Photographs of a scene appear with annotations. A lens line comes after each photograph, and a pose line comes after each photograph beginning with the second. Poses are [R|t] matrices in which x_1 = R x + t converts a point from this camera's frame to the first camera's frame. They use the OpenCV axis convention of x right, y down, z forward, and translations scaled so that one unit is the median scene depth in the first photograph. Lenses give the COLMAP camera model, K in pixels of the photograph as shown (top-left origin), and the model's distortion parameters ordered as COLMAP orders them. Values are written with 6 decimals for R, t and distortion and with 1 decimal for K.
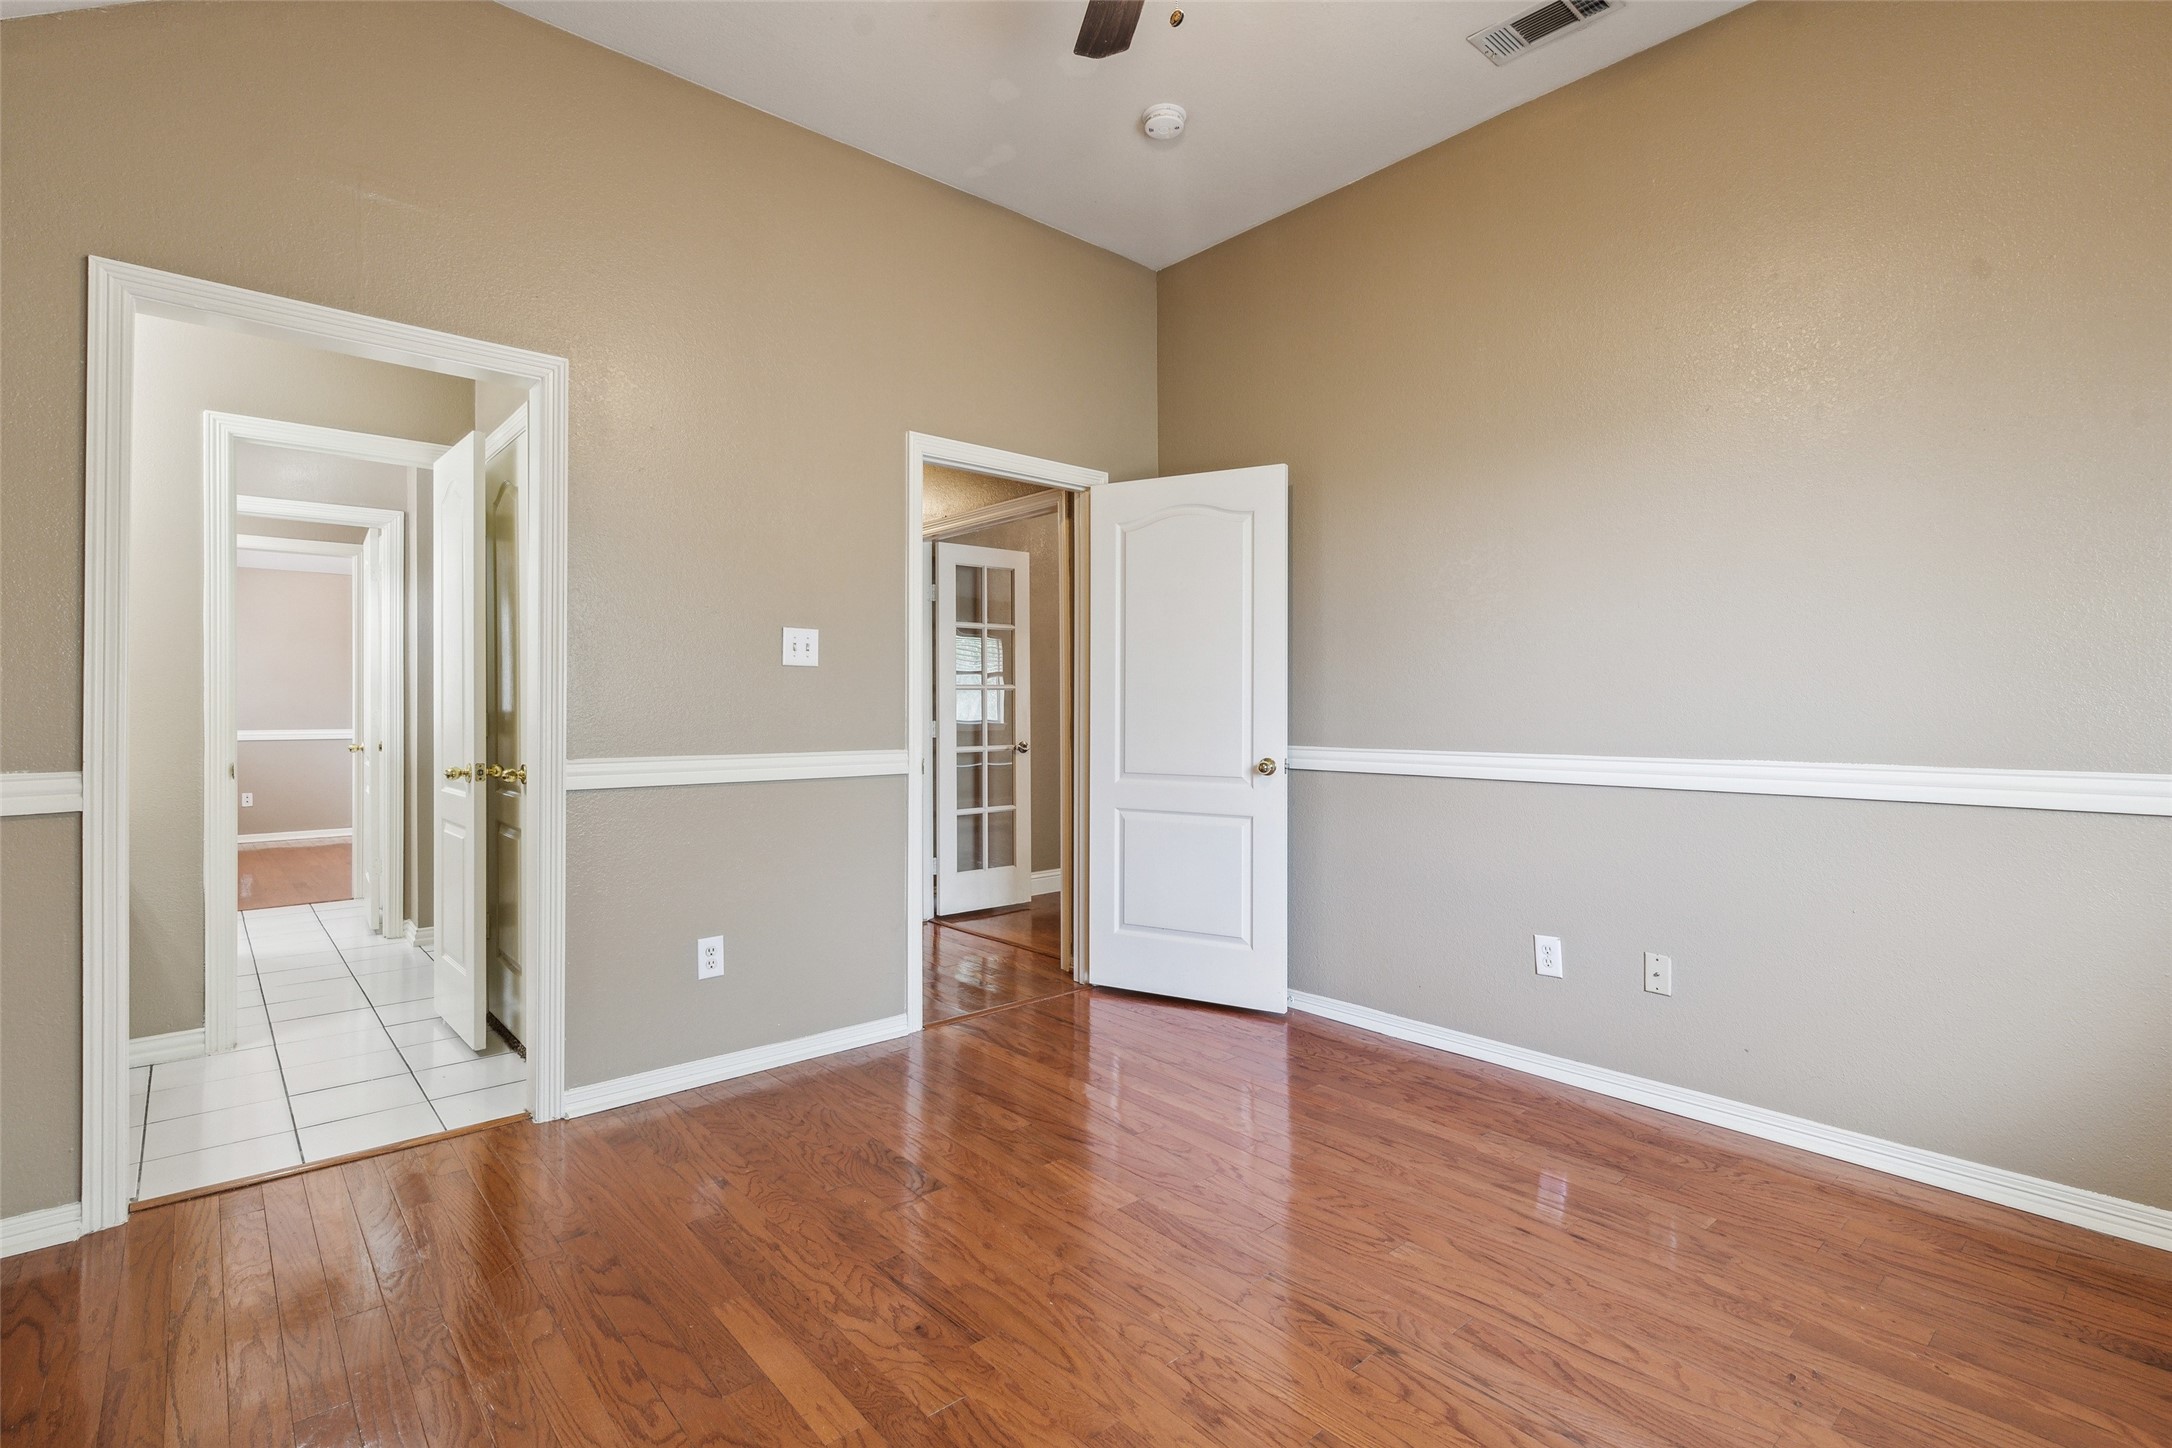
lens RADIAL K [[996.7, 0, 1081.7], [0, 996.7, 712.3], [0, 0, 1]] dist [0.009099, -0.002069]
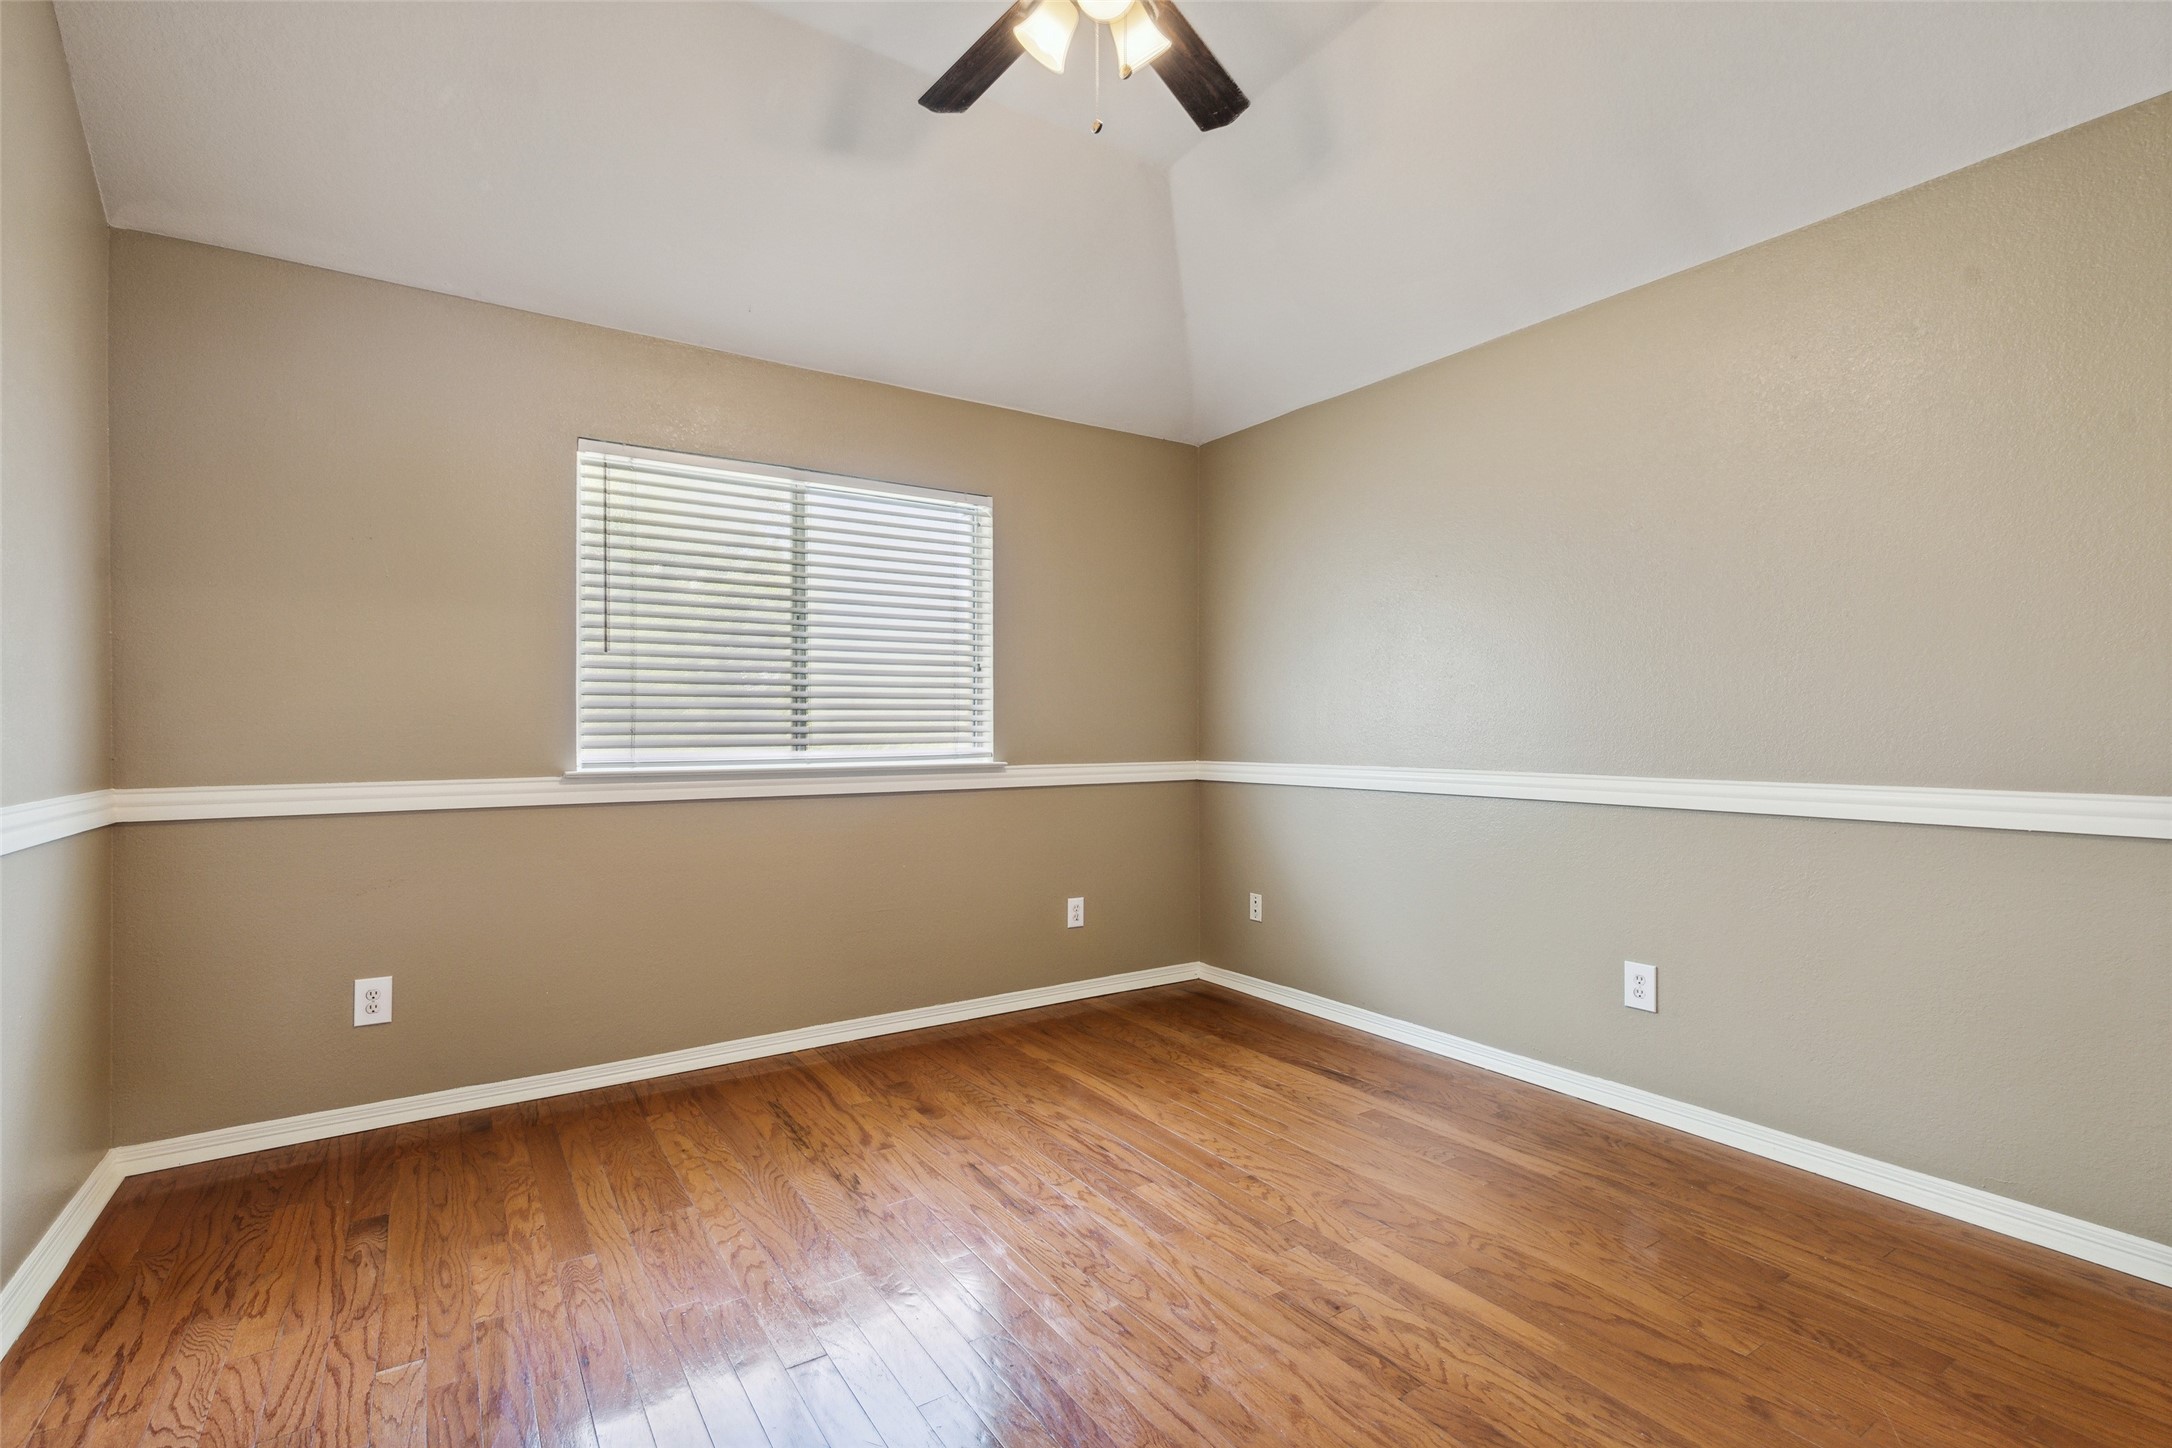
lens RADIAL K [[996.7, 0, 1087.3], [0, 996.7, 724.8], [0, 0, 1]] dist [0.009099, -0.002069]
pose [[-0.990618, 0.004352, 0.136594, -0.046385], [0.004076, 0.999989, -0.002301, -0.008335], [-0.136602, -0.001722, -0.990625, 2.064122]]
